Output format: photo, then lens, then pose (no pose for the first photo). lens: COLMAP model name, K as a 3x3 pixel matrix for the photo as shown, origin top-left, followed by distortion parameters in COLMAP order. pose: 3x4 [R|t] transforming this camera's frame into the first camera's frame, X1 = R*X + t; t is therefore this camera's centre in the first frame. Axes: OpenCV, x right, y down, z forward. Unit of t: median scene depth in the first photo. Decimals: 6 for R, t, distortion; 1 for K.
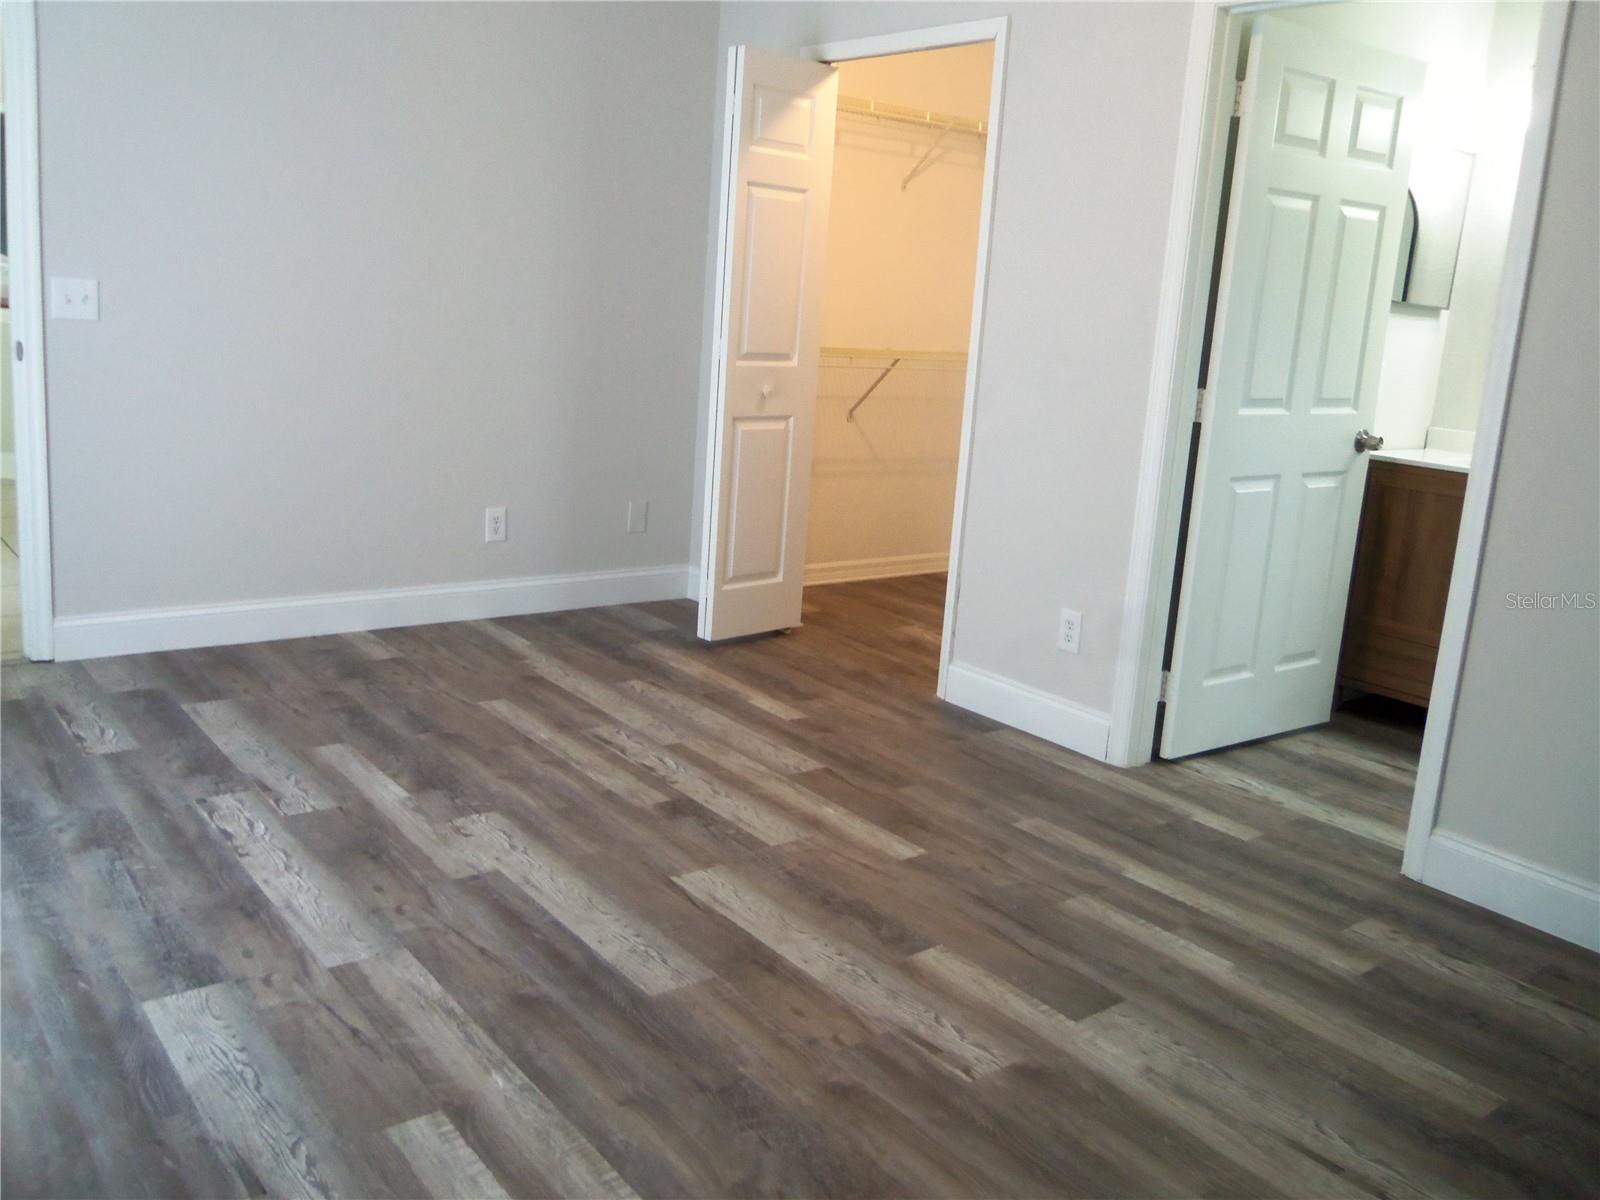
lens RADIAL K [[1343.2, 0, 791.0], [0, 1343.2, 599.0], [0, 0, 1]] dist [-0.010978, 0.018038]
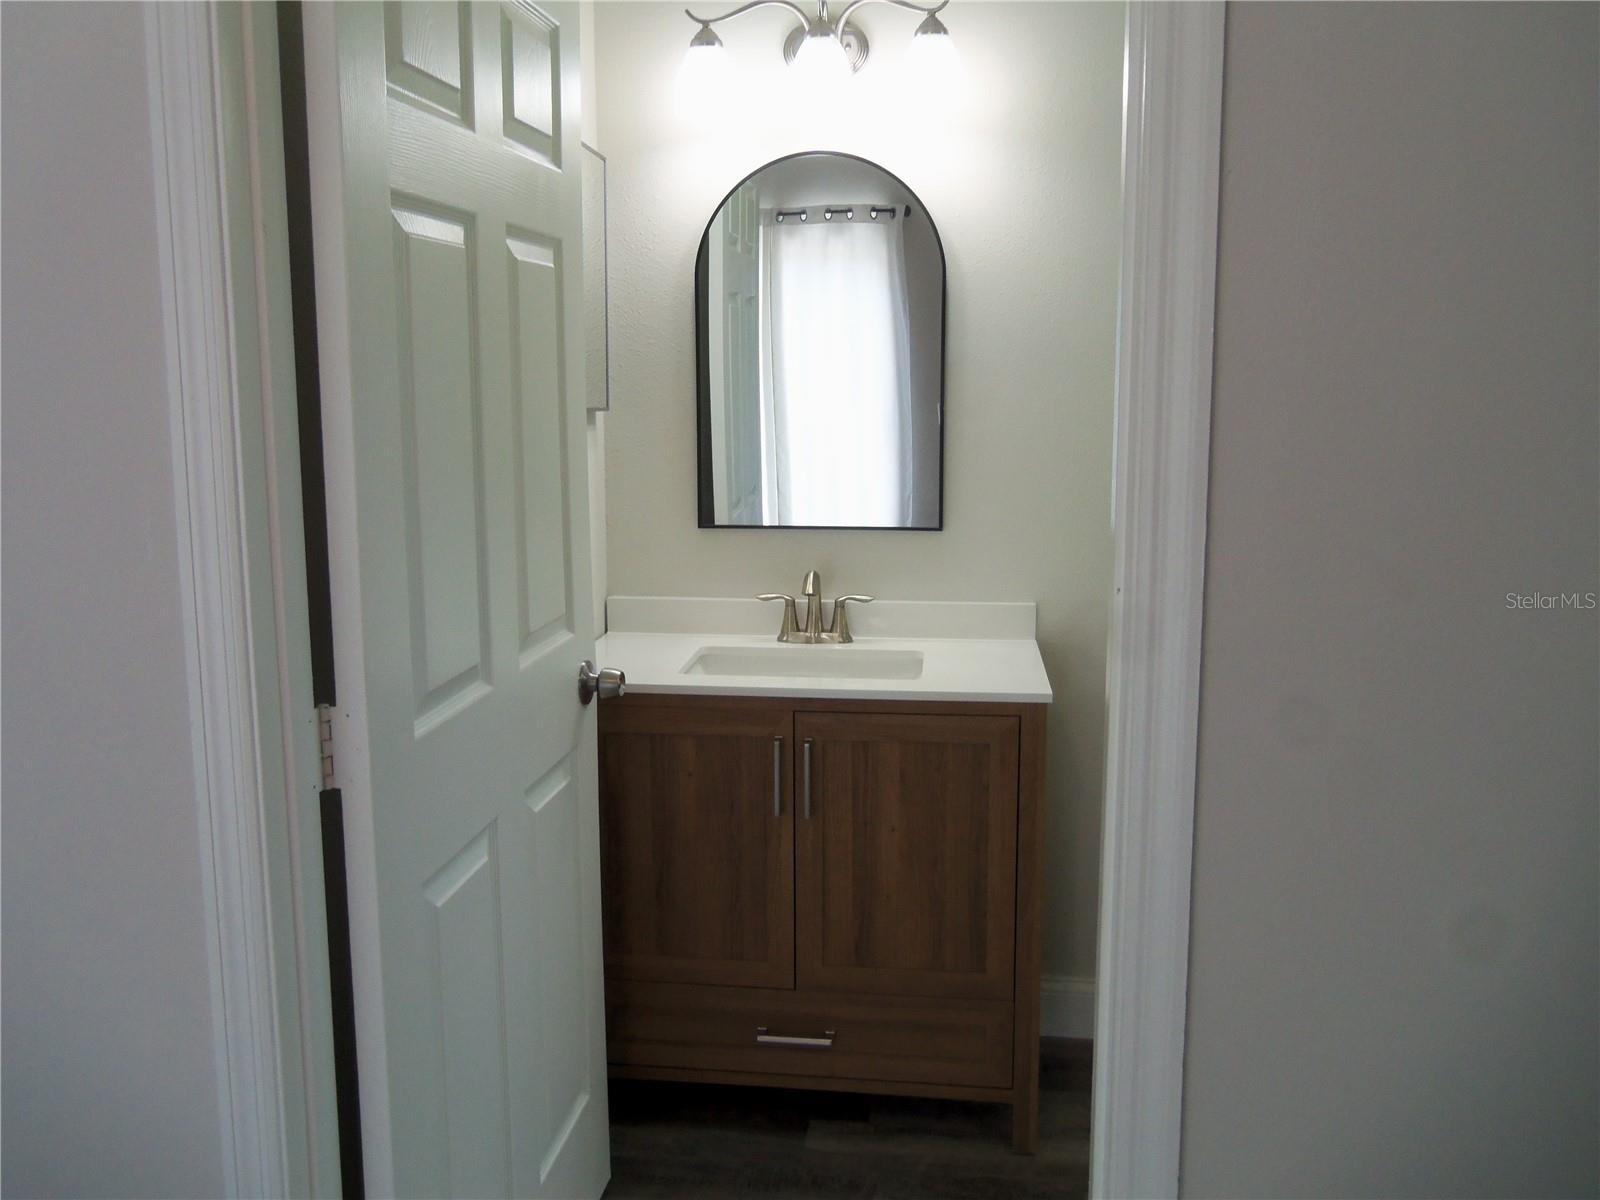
lens RADIAL K [[1343.2, 0, 791.3], [0, 1343.2, 592.4], [0, 0, 1]] dist [-0.010978, 0.018038]
pose [[0.700825, -0.179417, 0.690401, 0.172208], [0.204997, 0.977682, 0.045982, -0.219221], [-0.683243, 0.109305, 0.721964, 0.769754]]
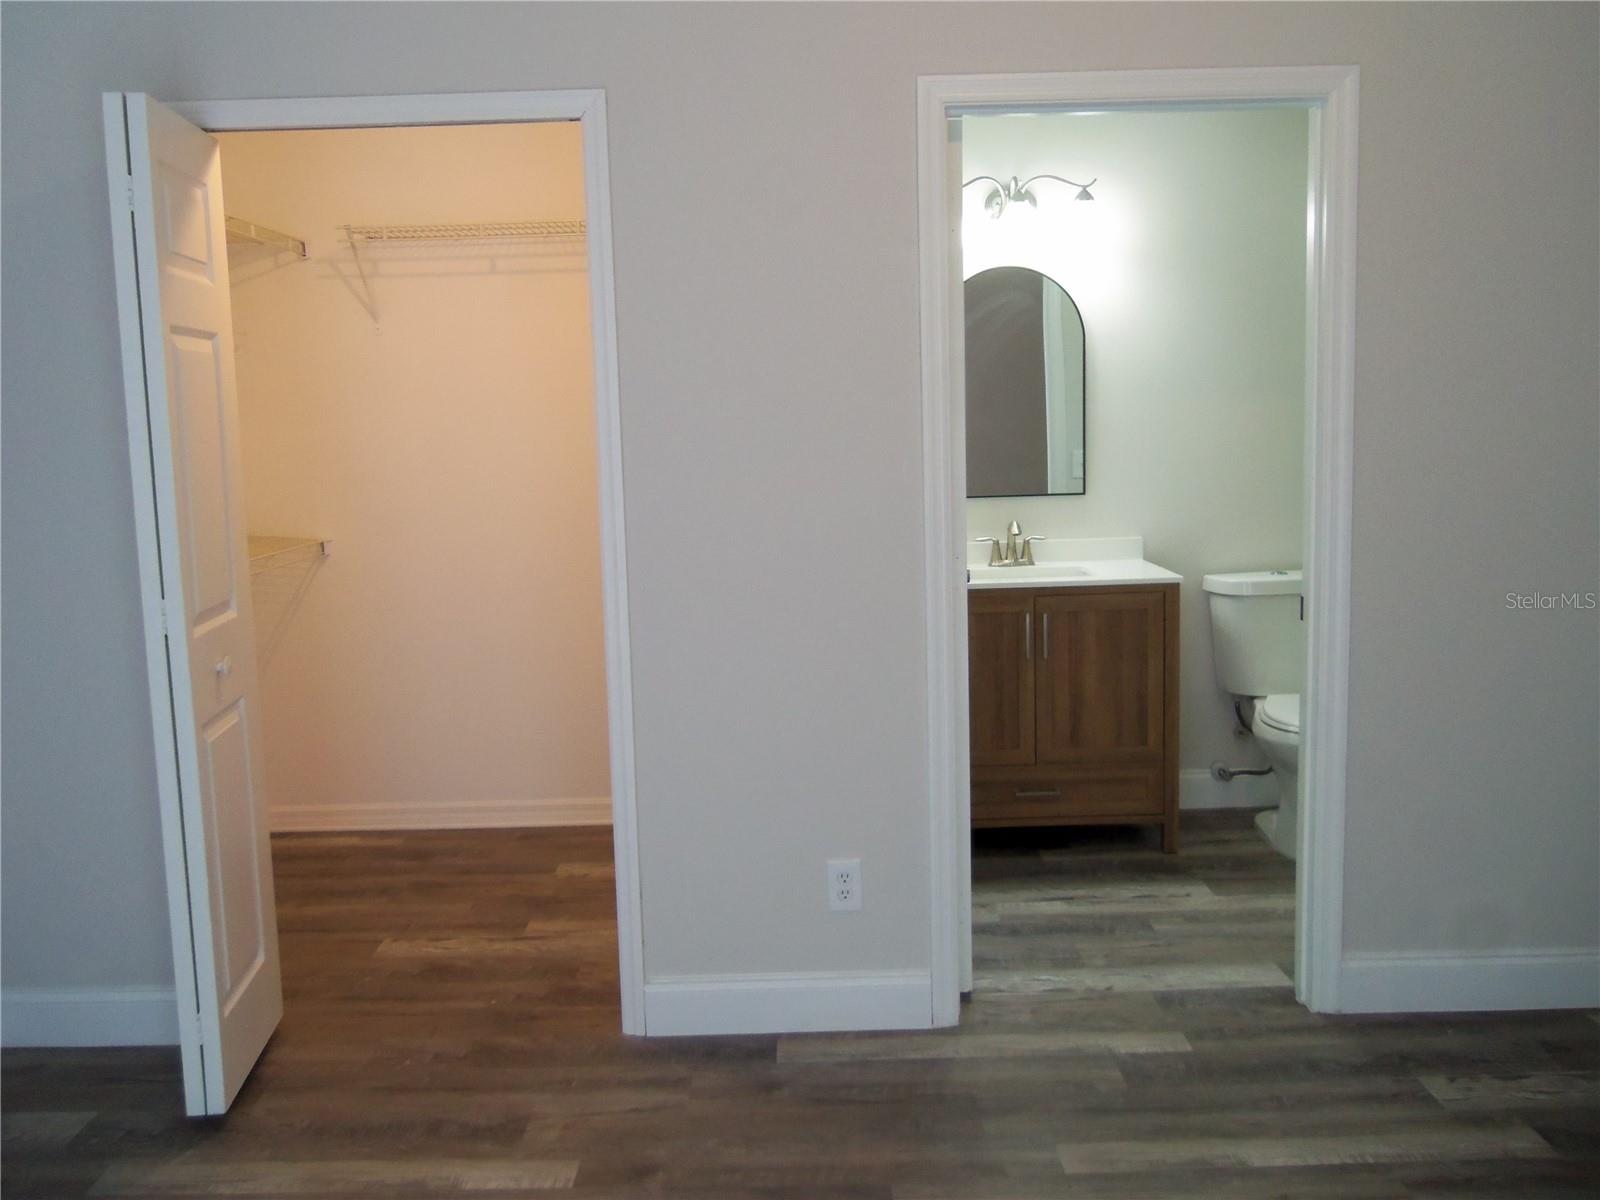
lens RADIAL K [[1343.2, 0, 793.7], [0, 1343.2, 593.4], [0, 0, 1]] dist [-0.010978, 0.018038]
pose [[0.608409, -0.190898, 0.770322, -0.492228], [0.242255, 0.968985, 0.048795, -0.242158], [-0.755746, 0.156928, 0.635785, 0.668349]]
